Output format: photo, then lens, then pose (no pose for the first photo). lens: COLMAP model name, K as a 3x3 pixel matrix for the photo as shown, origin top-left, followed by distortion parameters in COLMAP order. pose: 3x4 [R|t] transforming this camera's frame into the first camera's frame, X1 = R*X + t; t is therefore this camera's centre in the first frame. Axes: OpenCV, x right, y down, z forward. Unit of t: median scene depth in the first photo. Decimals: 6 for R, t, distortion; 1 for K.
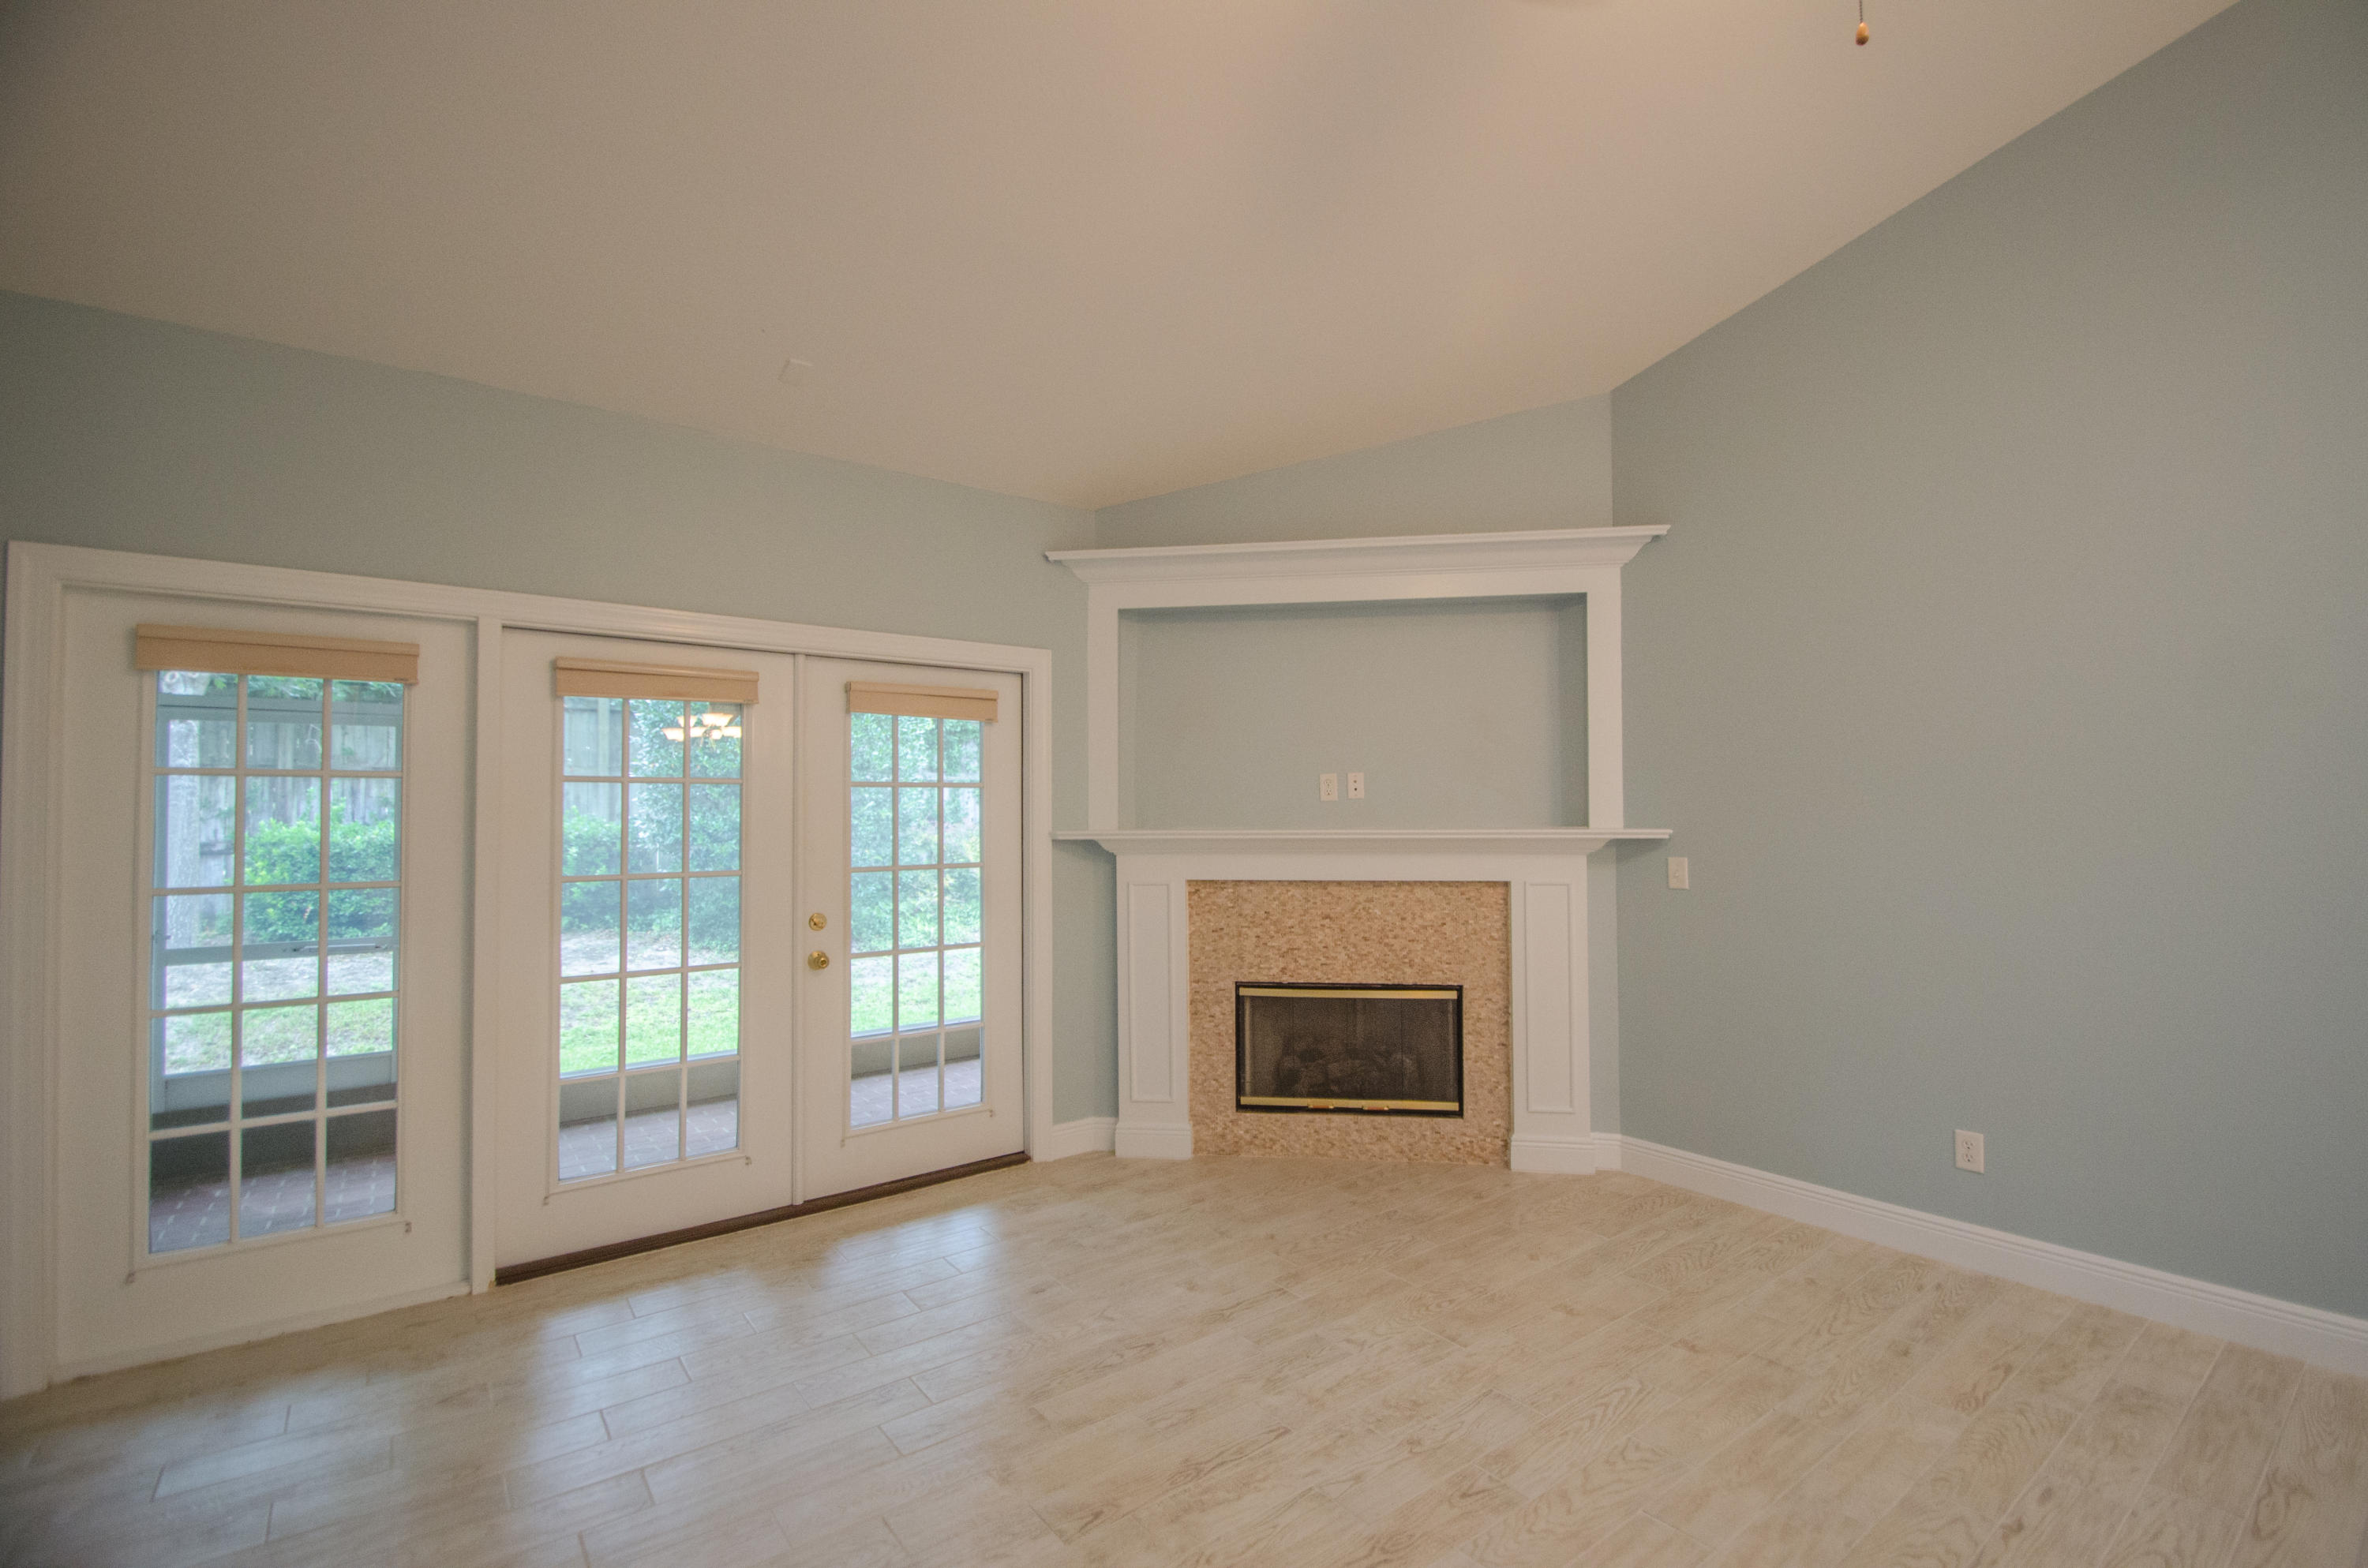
lens RADIAL K [[1044.1, 0, 1175.1], [0, 1044.1, 782.7], [0, 0, 1]] dist [0.002229, -0.008858]
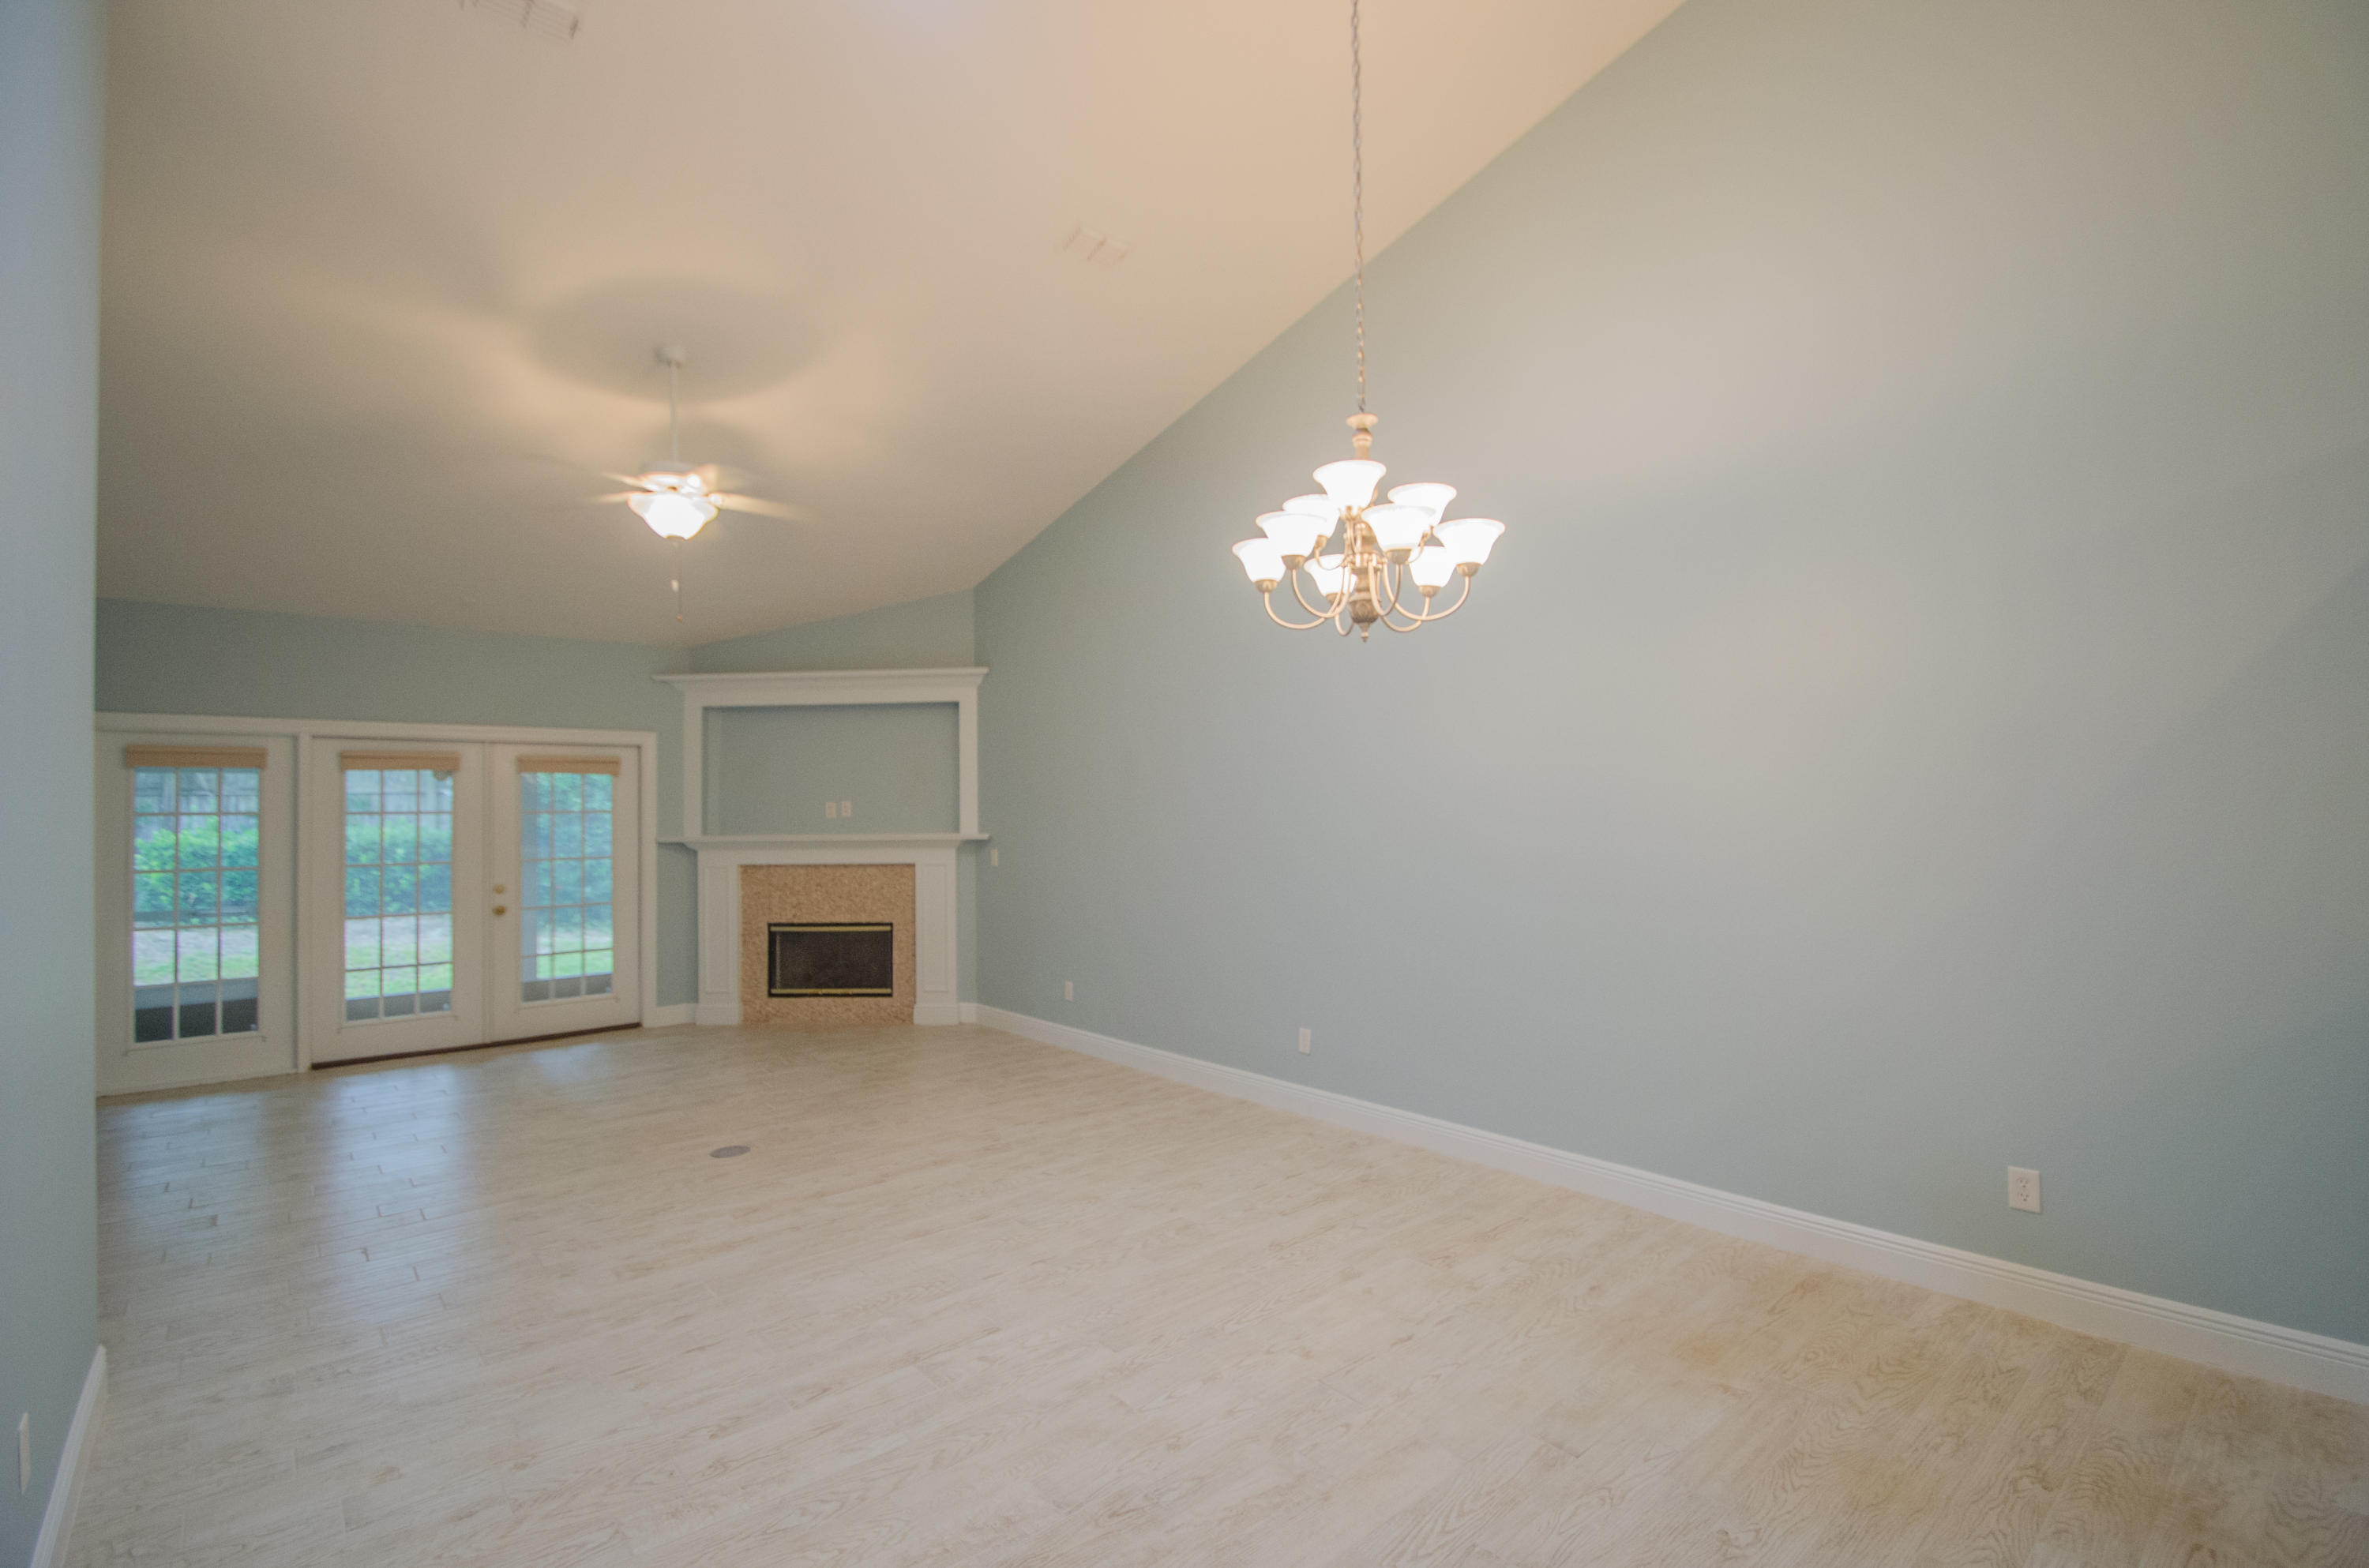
lens RADIAL K [[1044.6, 0, 1165.9], [0, 1044.6, 785.5], [0, 0, 1]] dist [0.002229, -0.008858]
pose [[0.997405, -0.004043, 0.071882, 0.605538], [0.003702, 0.999981, 0.004876, -0.045208], [-0.071900, -0.004597, 0.997401, -0.794773]]
